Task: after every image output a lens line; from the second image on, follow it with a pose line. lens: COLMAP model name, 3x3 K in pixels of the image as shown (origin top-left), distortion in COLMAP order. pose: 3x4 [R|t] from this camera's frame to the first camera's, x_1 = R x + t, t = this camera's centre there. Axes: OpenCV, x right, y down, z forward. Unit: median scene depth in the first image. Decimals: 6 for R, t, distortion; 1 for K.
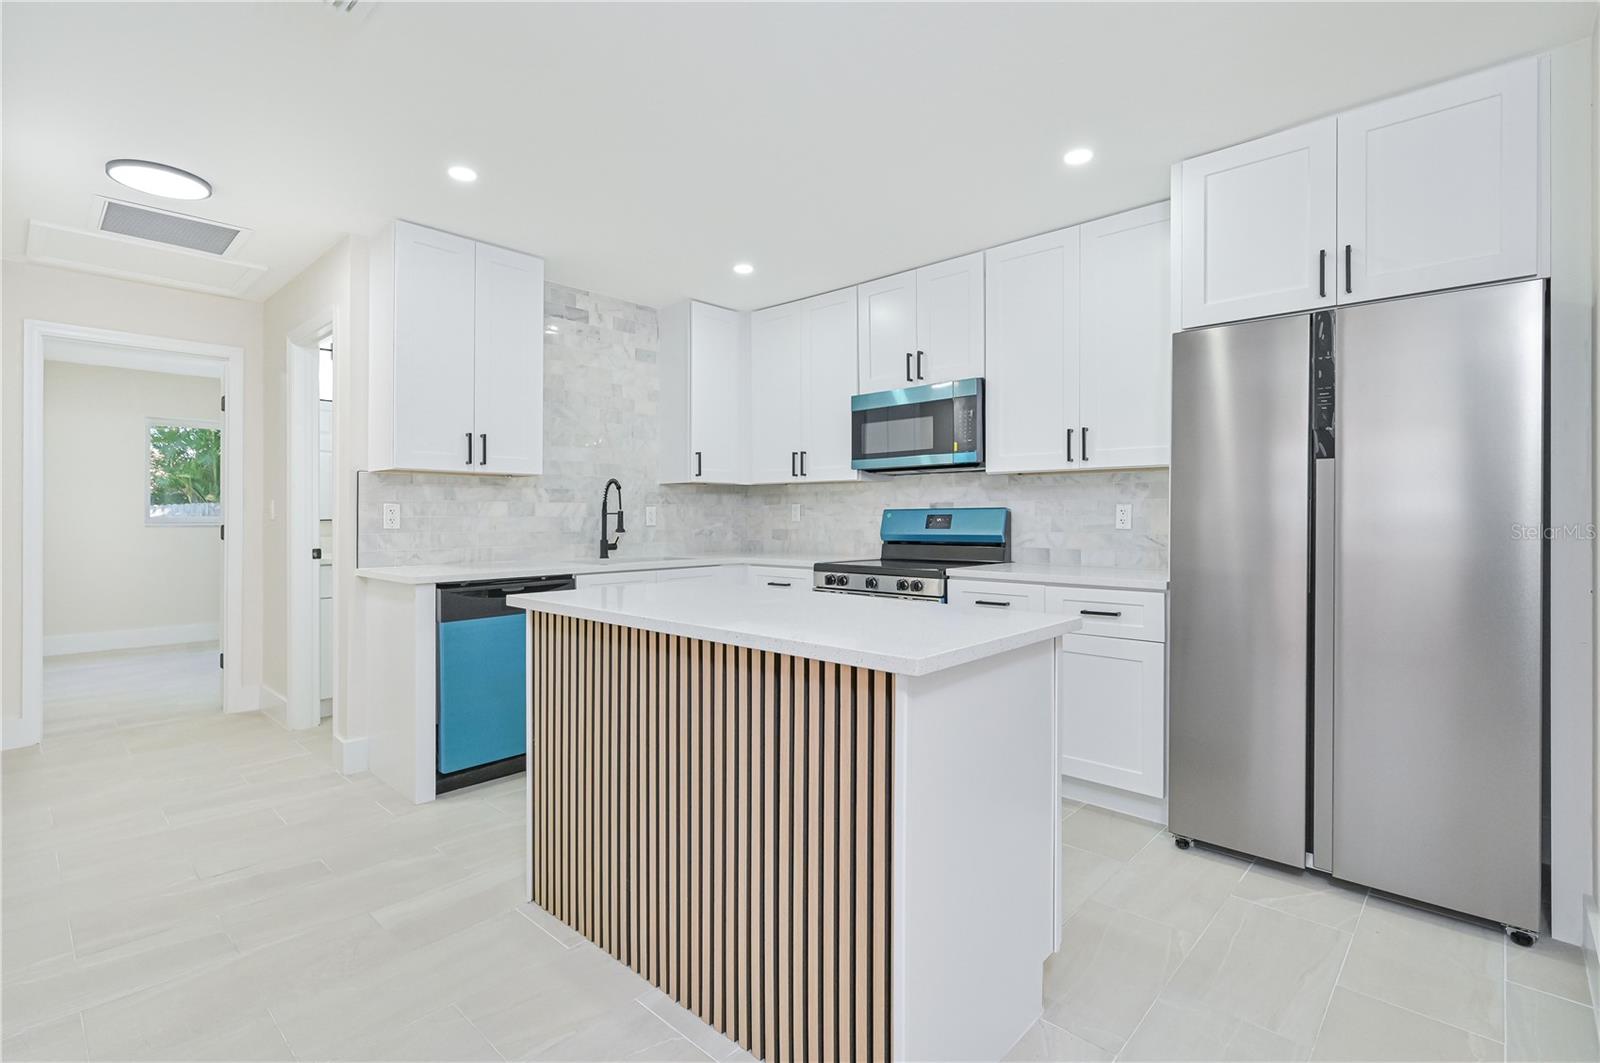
lens RADIAL K [[742.0, 0, 805.0], [0, 742.0, 515.8], [0, 0, 1]] dist [-0.000527, 0.000015]
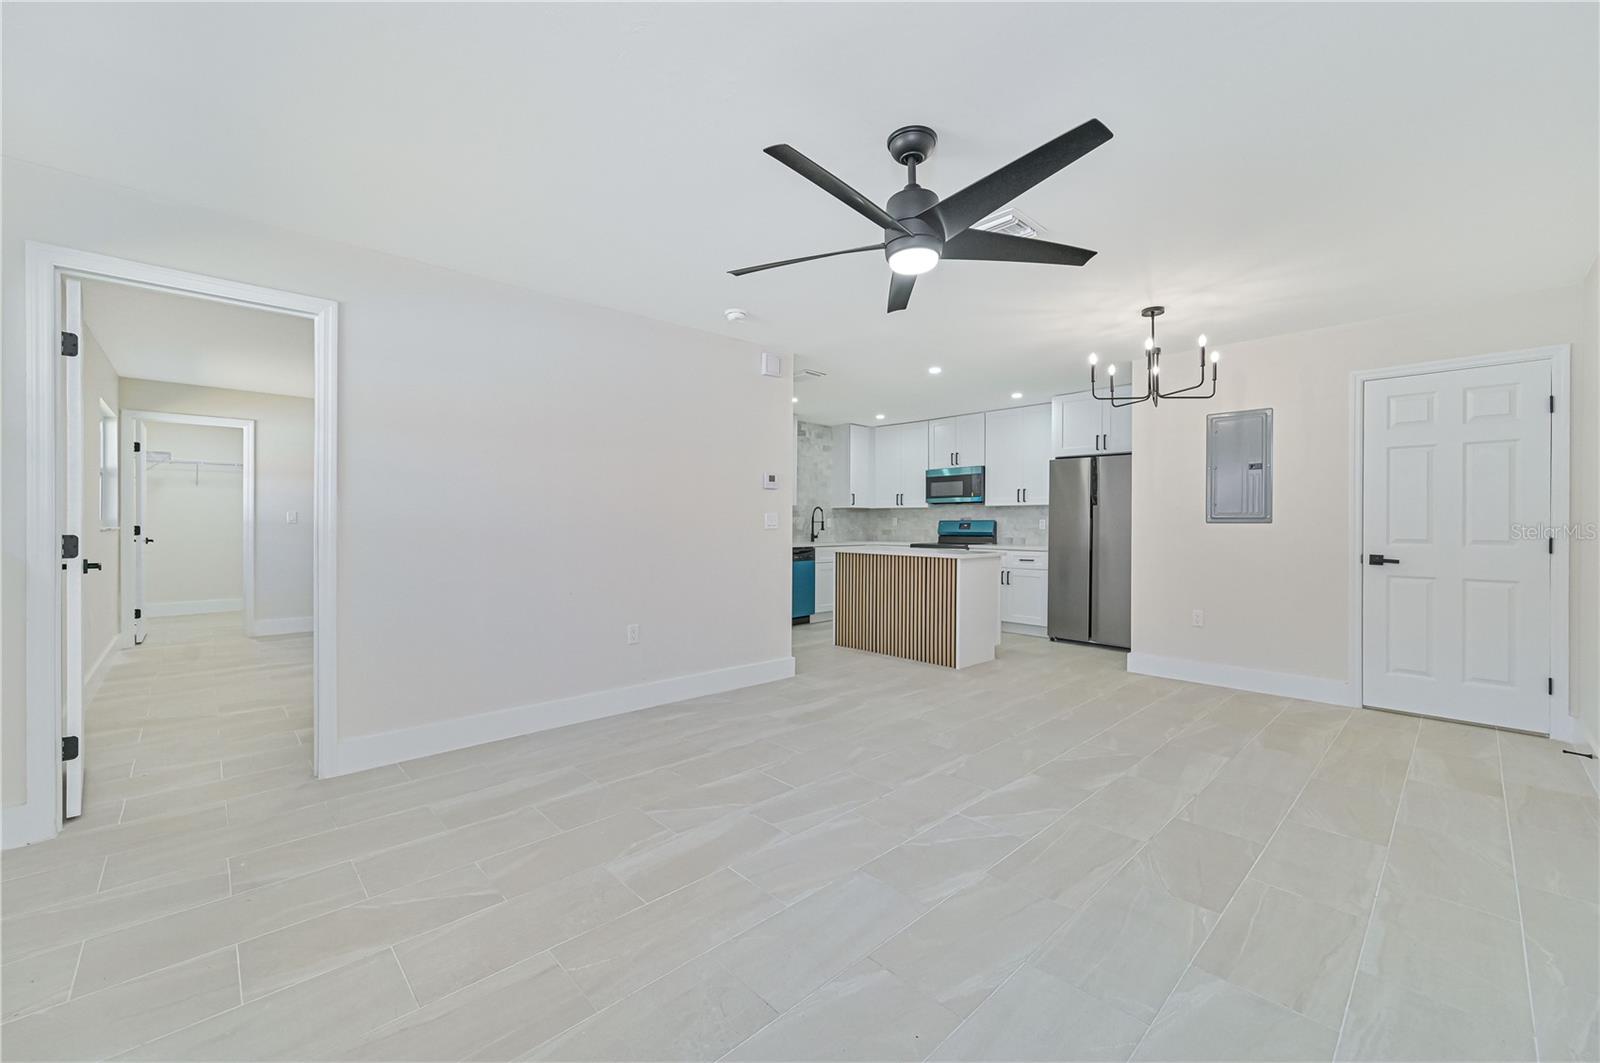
lens RADIAL K [[631.0, 0, 802.5], [0, 631.0, 521.3], [0, 0, 1]] dist [-0.001316, -0.000270]
pose [[0.997618, 0.004625, -0.068832, -0.181679], [-0.004665, 0.999989, -0.000421, -0.003765], [0.068830, 0.000741, 0.997628, -0.955769]]
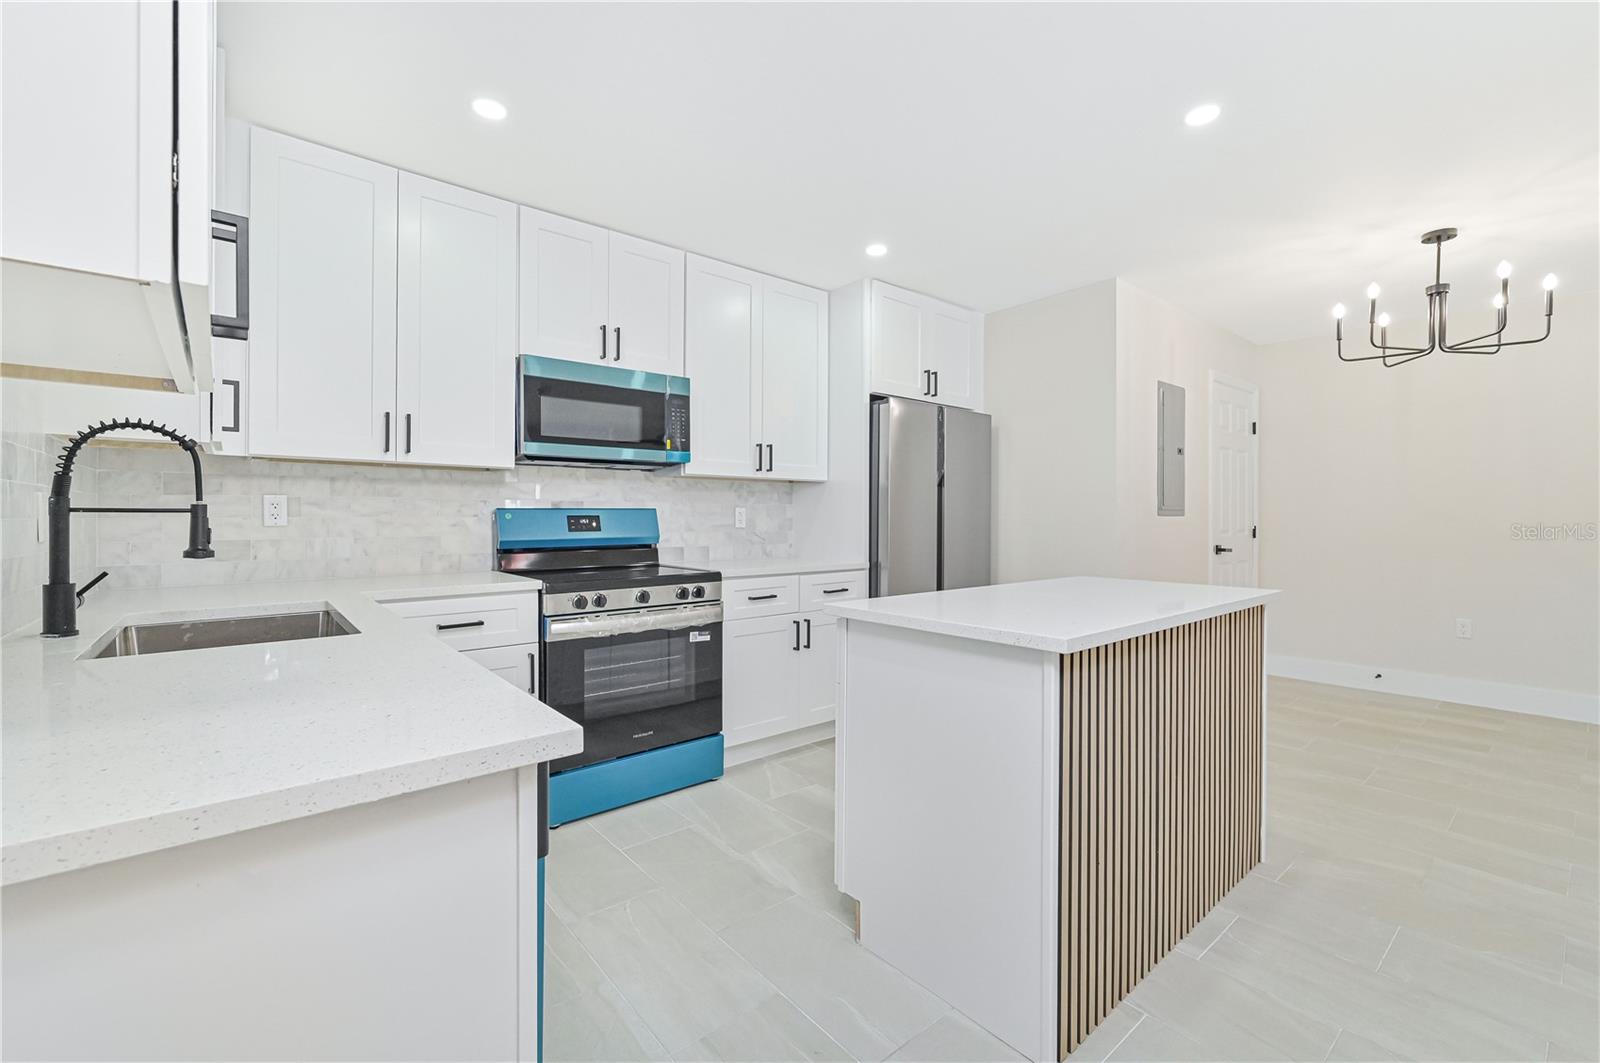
lens RADIAL K [[690.4, 0, 804.1], [0, 690.4, 516.6], [0, 0, 1]] dist [0.015347, 0.000028]
pose [[0.121736, -0.000140, 0.992562, -0.592292], [-0.003803, 0.999993, 0.000607, -0.001394], [-0.992555, -0.003848, 0.121735, 0.646452]]
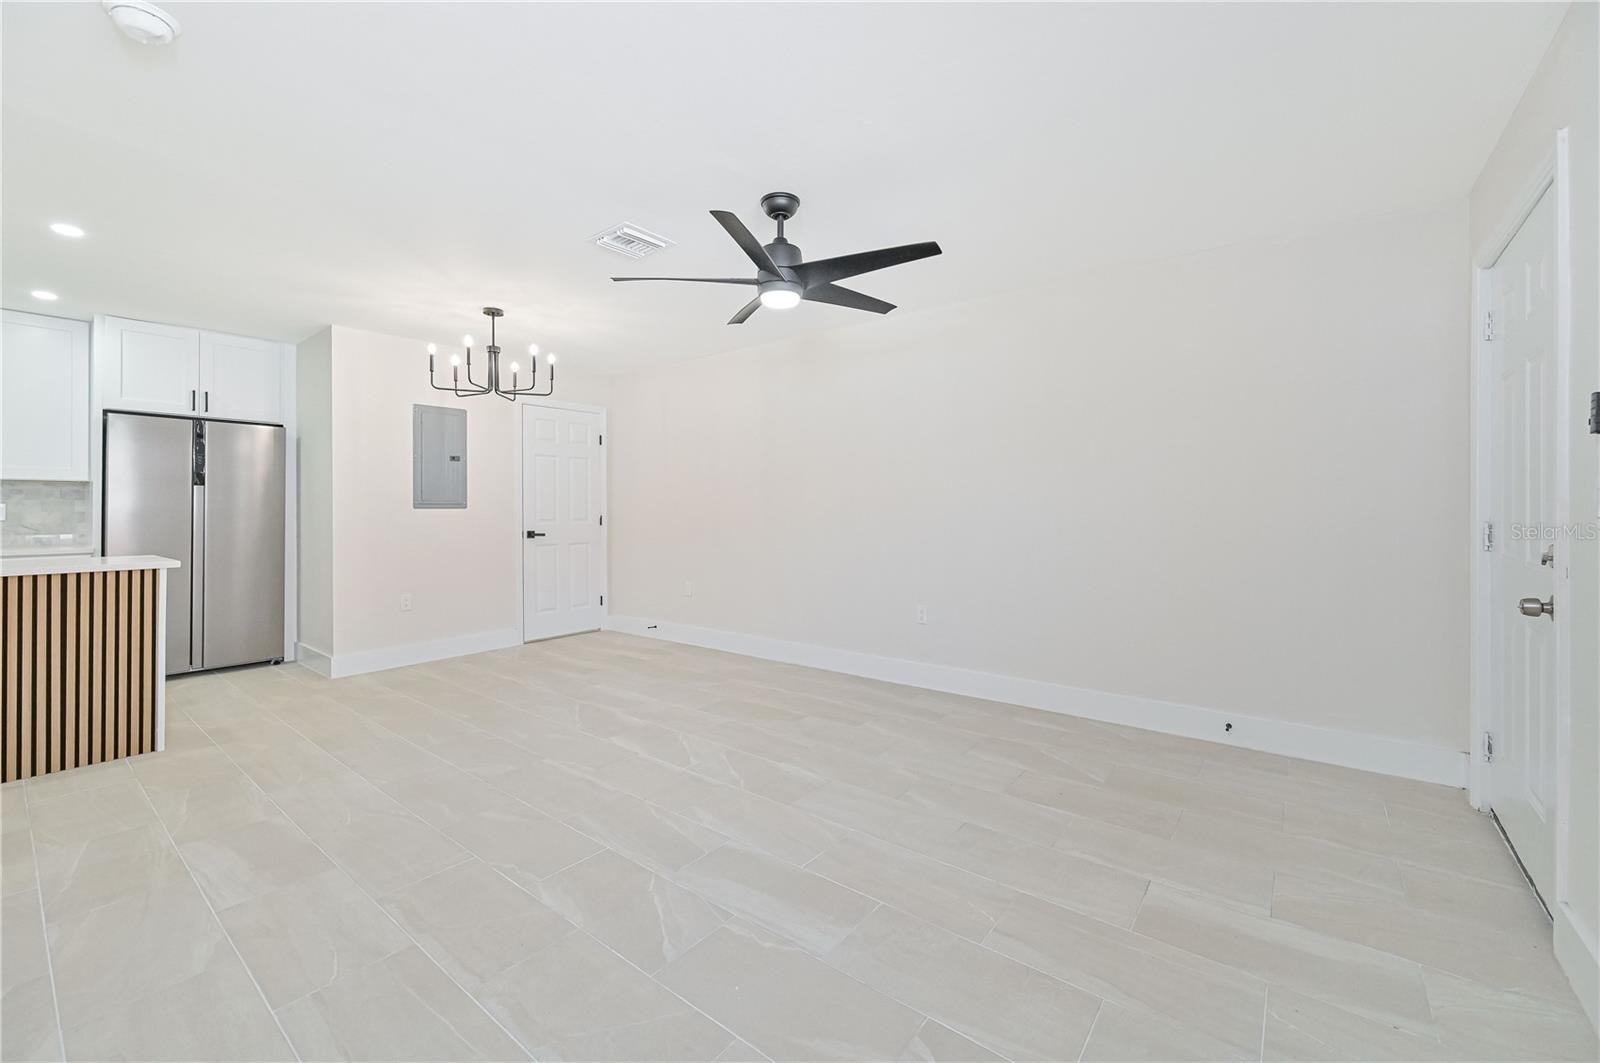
lens RADIAL K [[646.4, 0, 798.2], [0, 646.4, 507.5], [0, 0, 1]] dist [-0.001142, -0.000328]
pose [[-0.069705, 0.001822, 0.997566, -0.793692], [0.000947, 0.999998, -0.001761, -0.003269], [-0.997567, 0.000821, -0.069707, -0.398579]]
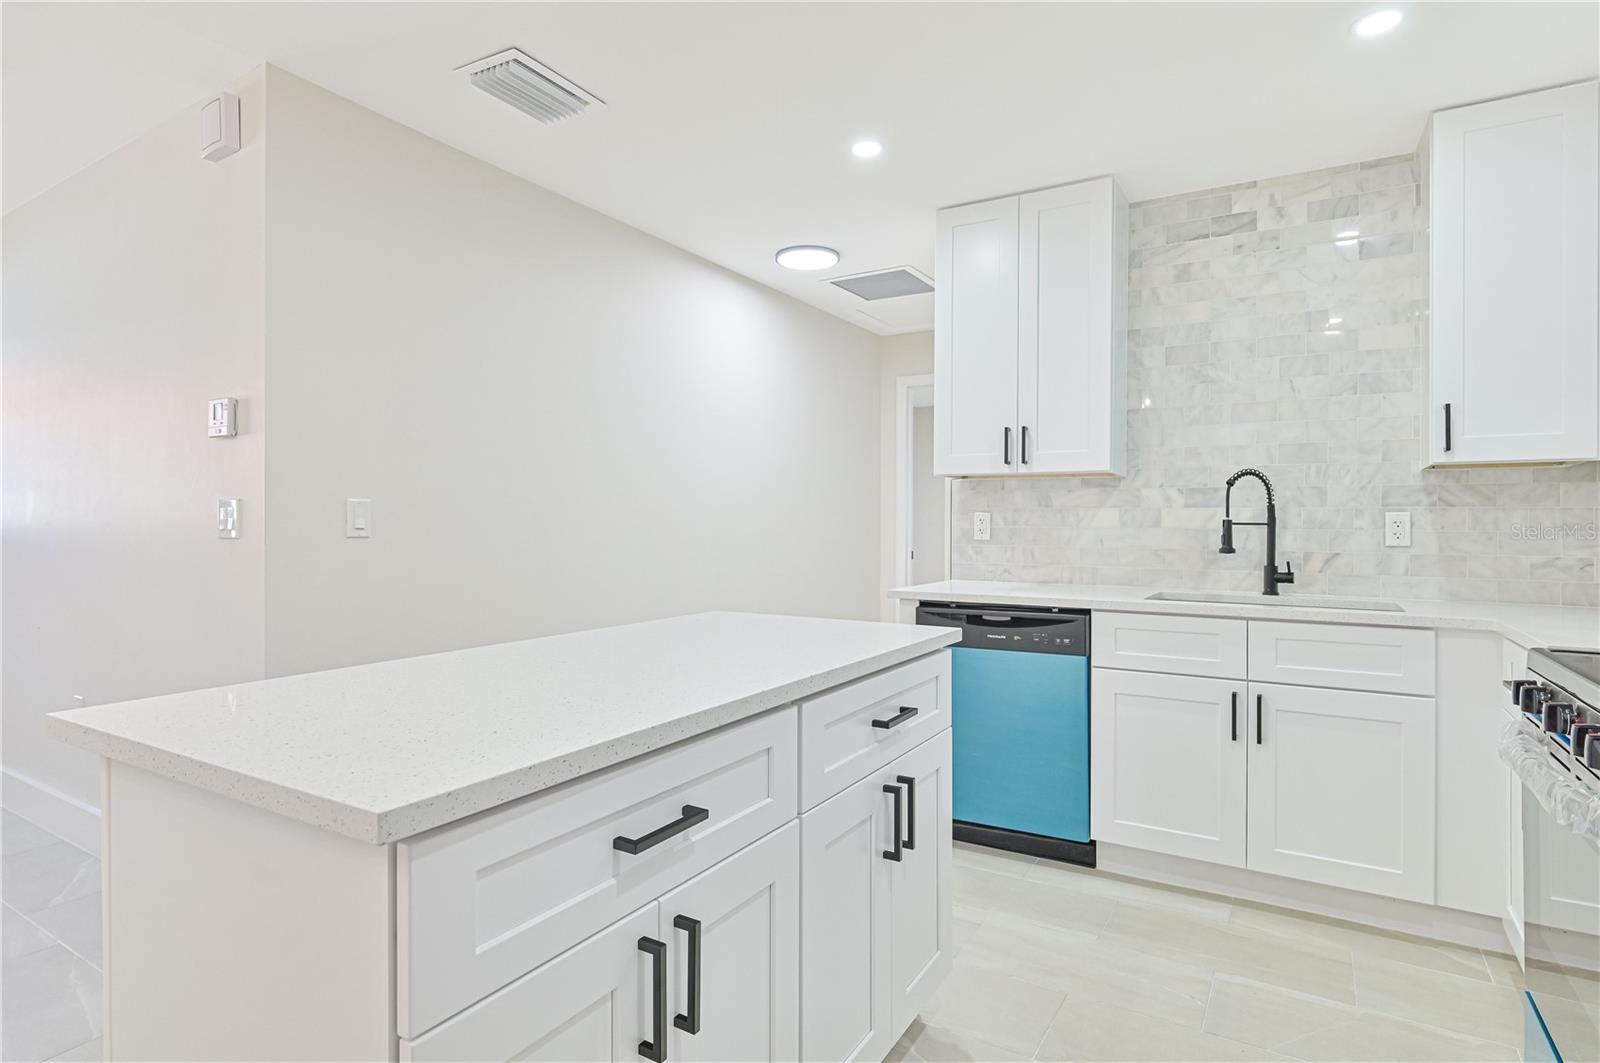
lens RADIAL K [[834.9, 0, 799.8], [0, 834.9, 521.5], [0, 0, 1]] dist [0.000436, 0.000021]
pose [[0.206639, -0.000026, -0.978417, 0.362325], [-0.004543, 0.999989, -0.000986, -0.002740], [0.978407, 0.004649, 0.206637, 0.494910]]
